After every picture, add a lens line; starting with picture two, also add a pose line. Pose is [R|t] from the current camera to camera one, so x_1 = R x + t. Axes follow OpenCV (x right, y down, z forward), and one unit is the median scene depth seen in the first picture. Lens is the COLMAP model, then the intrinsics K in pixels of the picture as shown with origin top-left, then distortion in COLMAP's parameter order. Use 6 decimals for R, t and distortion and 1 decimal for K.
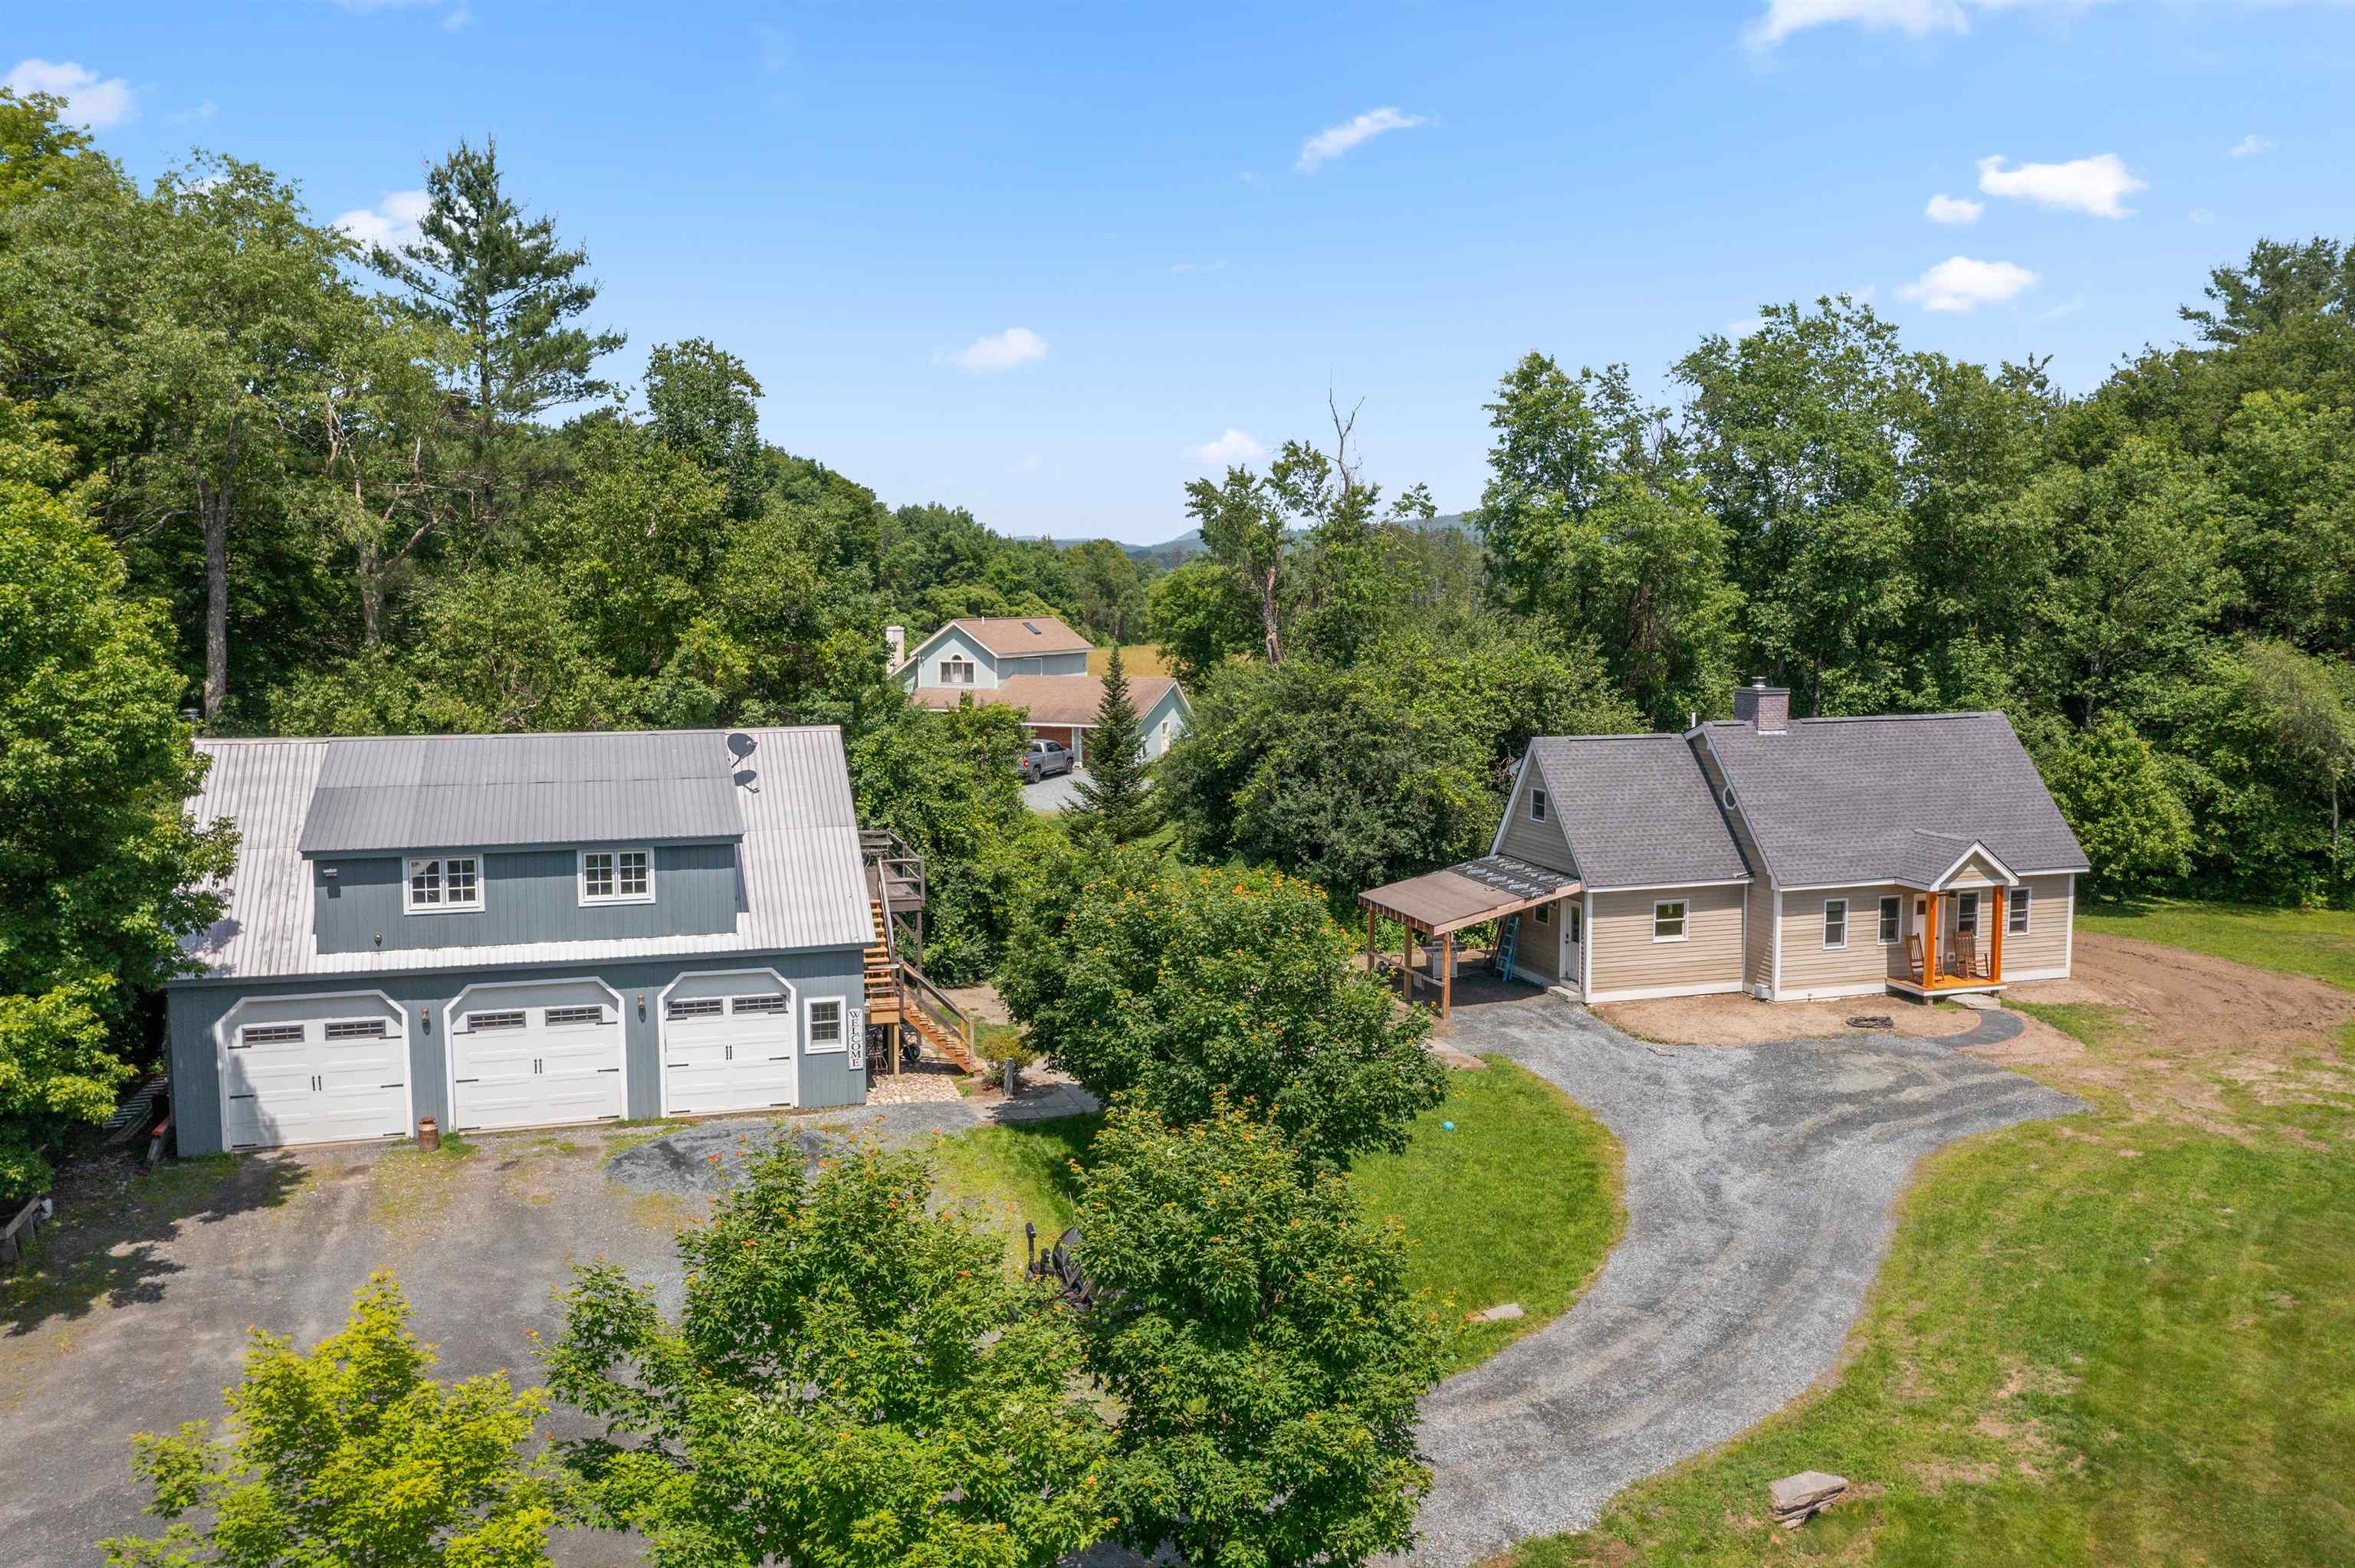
lens RADIAL K [[1902.9, 0, 1177.5], [0, 1902.9, 784.0], [0, 0, 1]] dist [-0.002521, 0.000691]
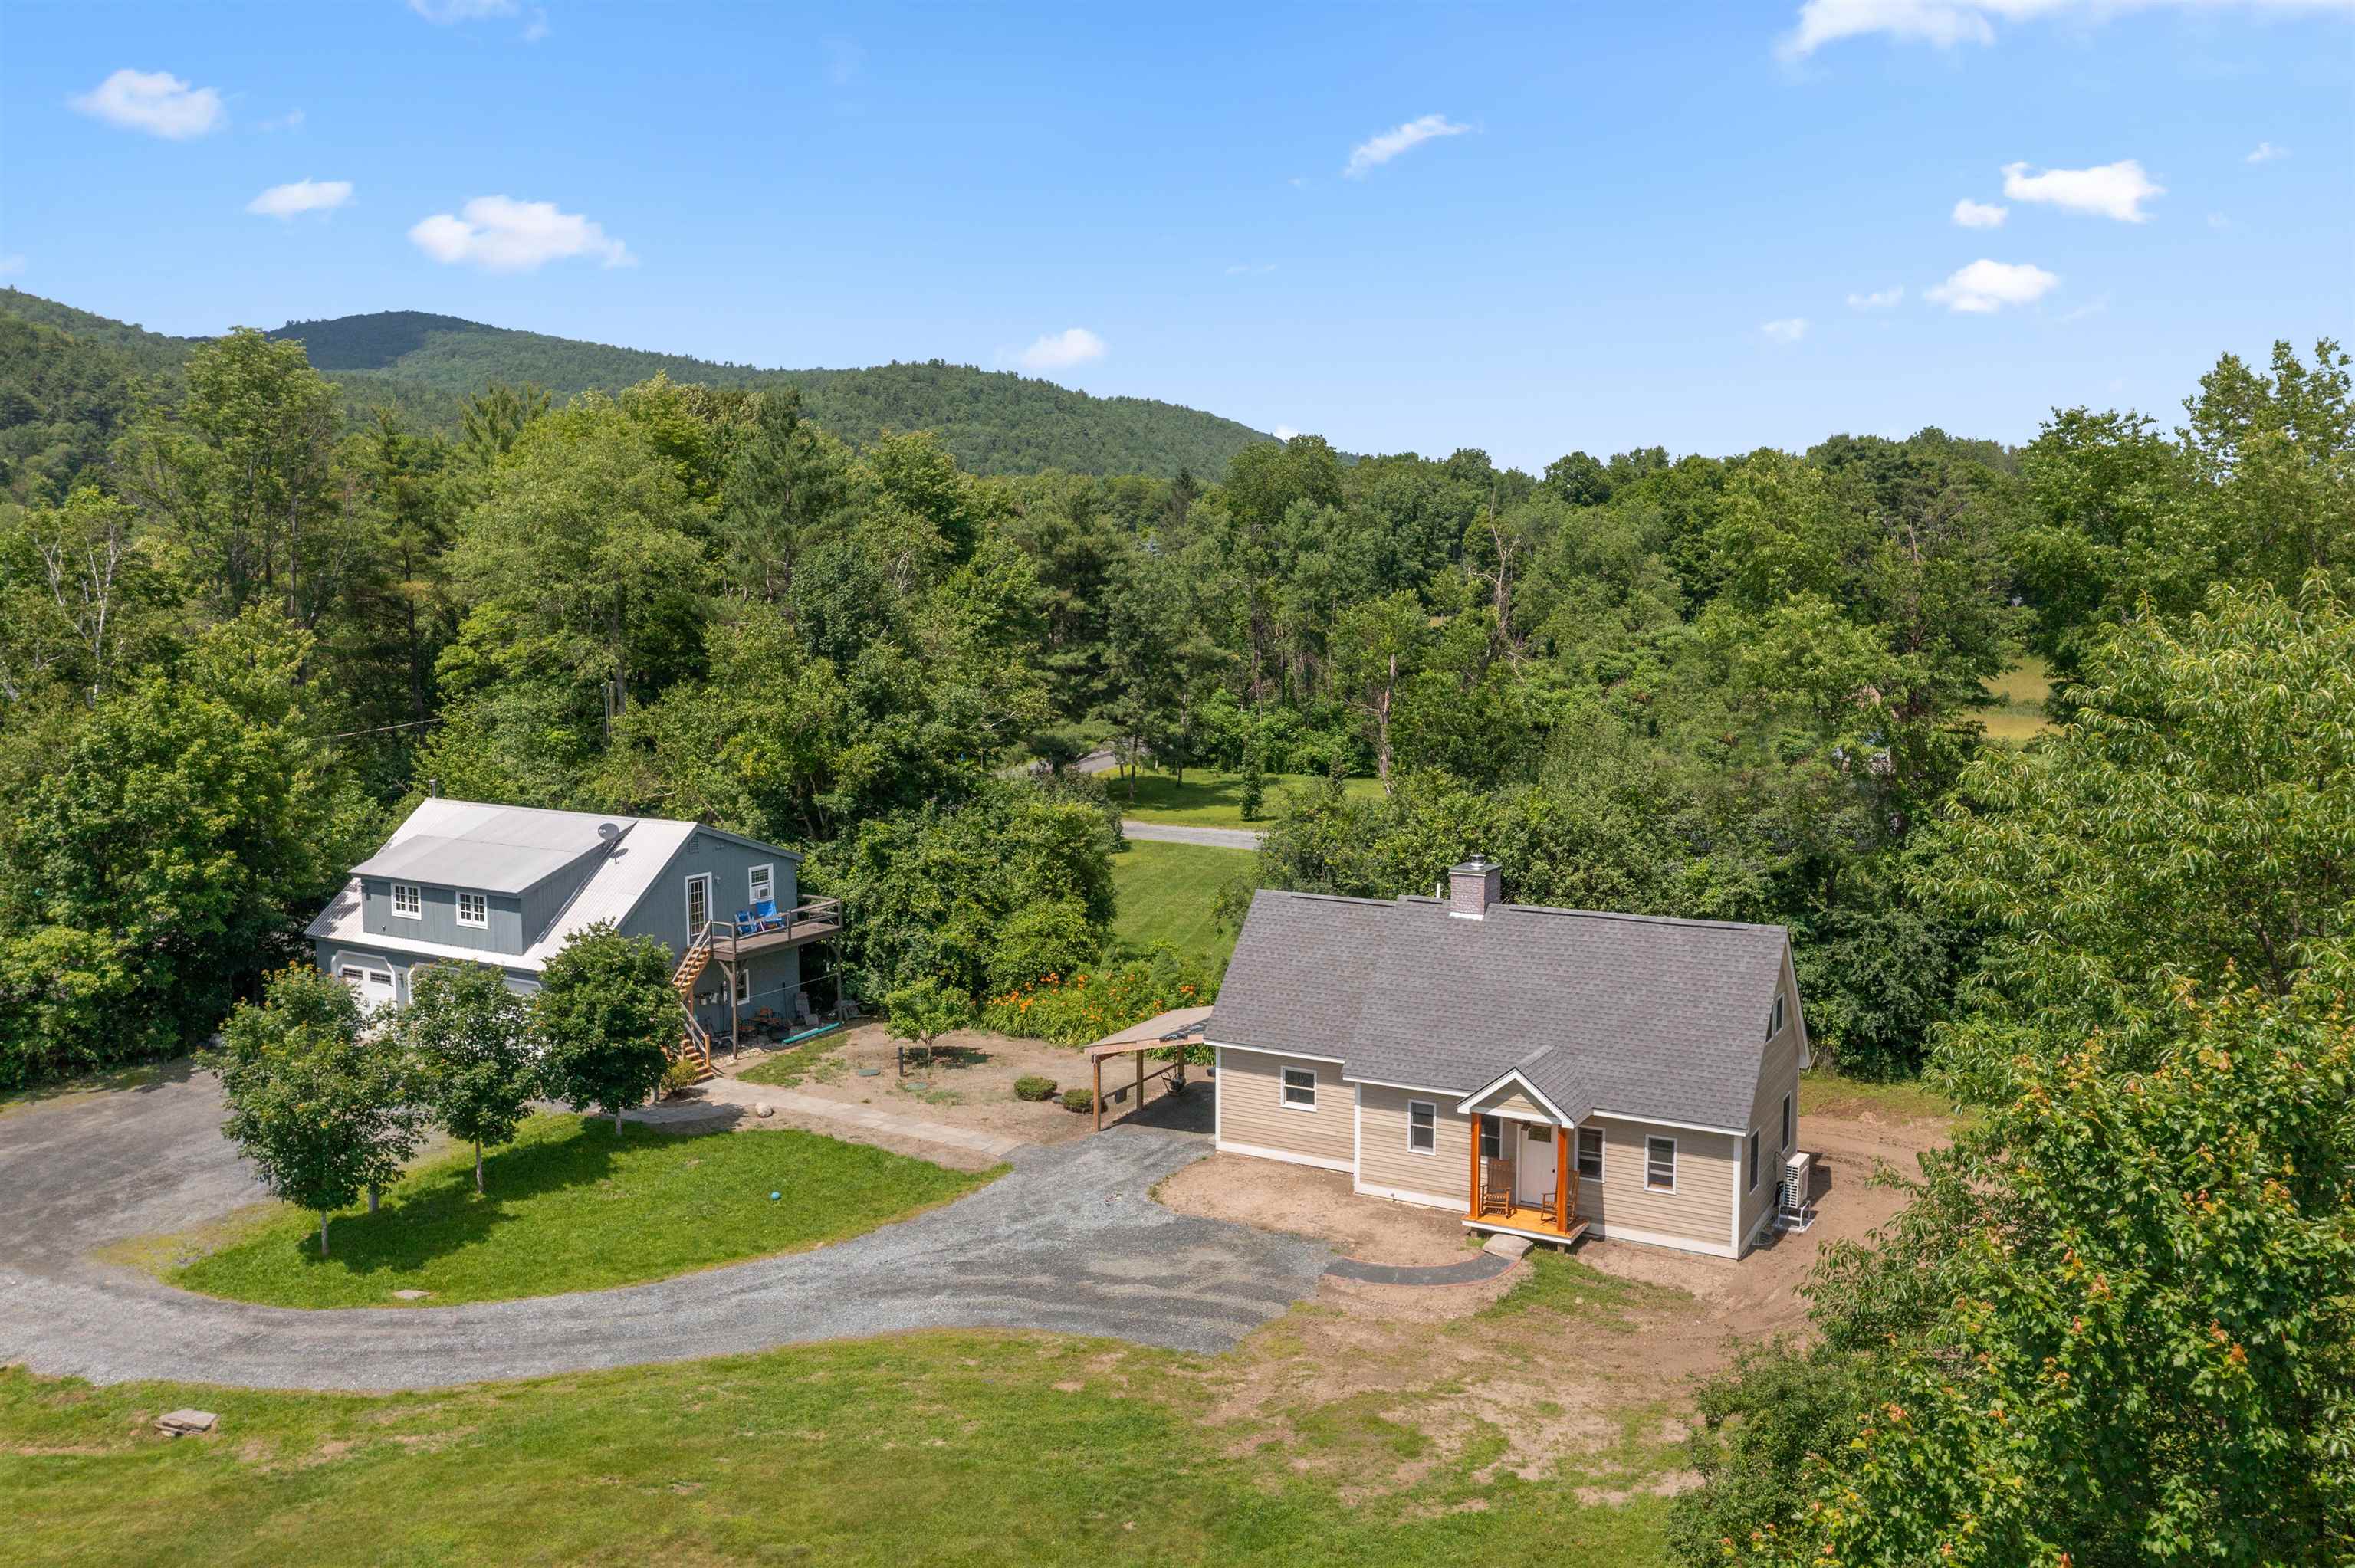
lens RADIAL K [[1902.9, 0, 1177.5], [0, 1902.9, 784.0], [0, 0, 1]] dist [-0.002521, 0.000691]
pose [[0.651407, 0.080830, -0.754410, 1.286656], [-0.073984, 0.996338, 0.042868, -0.168548], [0.755113, 0.027890, 0.655002, 0.393005]]
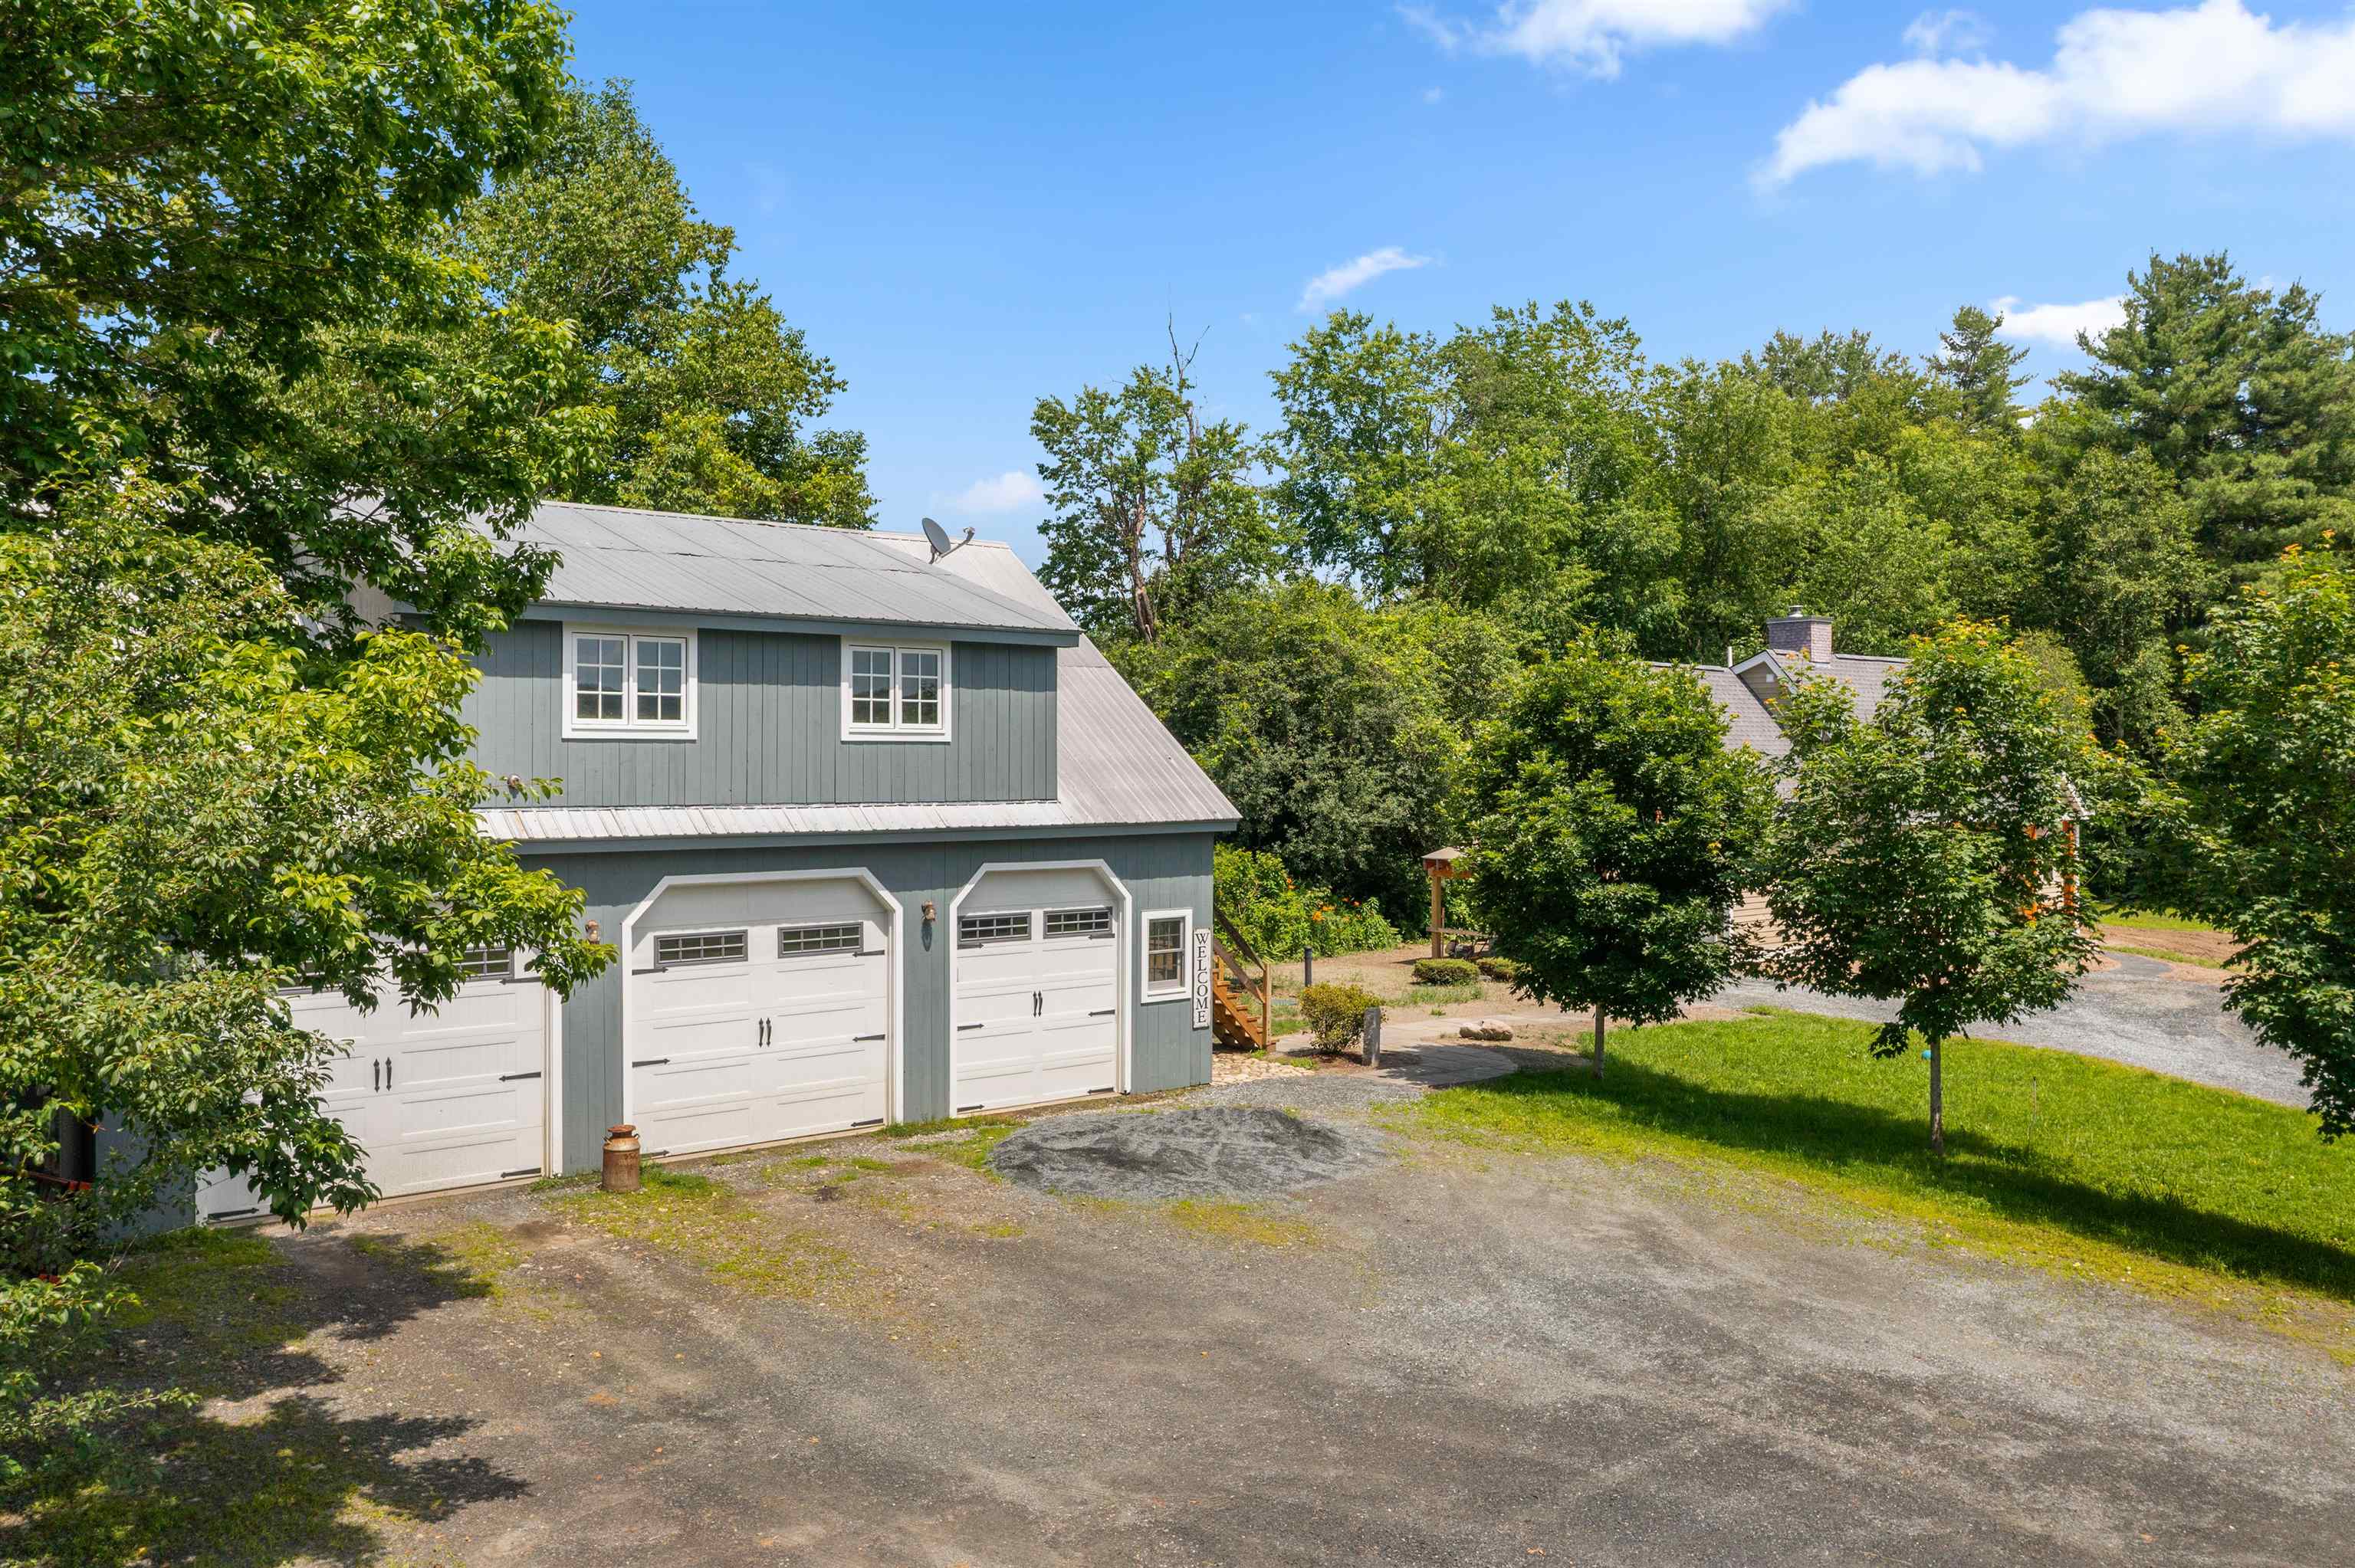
lens RADIAL K [[1861.9, 0, 1177.5], [0, 1861.9, 784.0], [0, 0, 1]] dist [-0.006793, -0.001762]
pose [[0.911970, -0.004429, 0.410232, -0.445763], [0.046056, 0.994726, -0.091646, 0.131002], [-0.407663, 0.102472, 0.907364, 0.453225]]
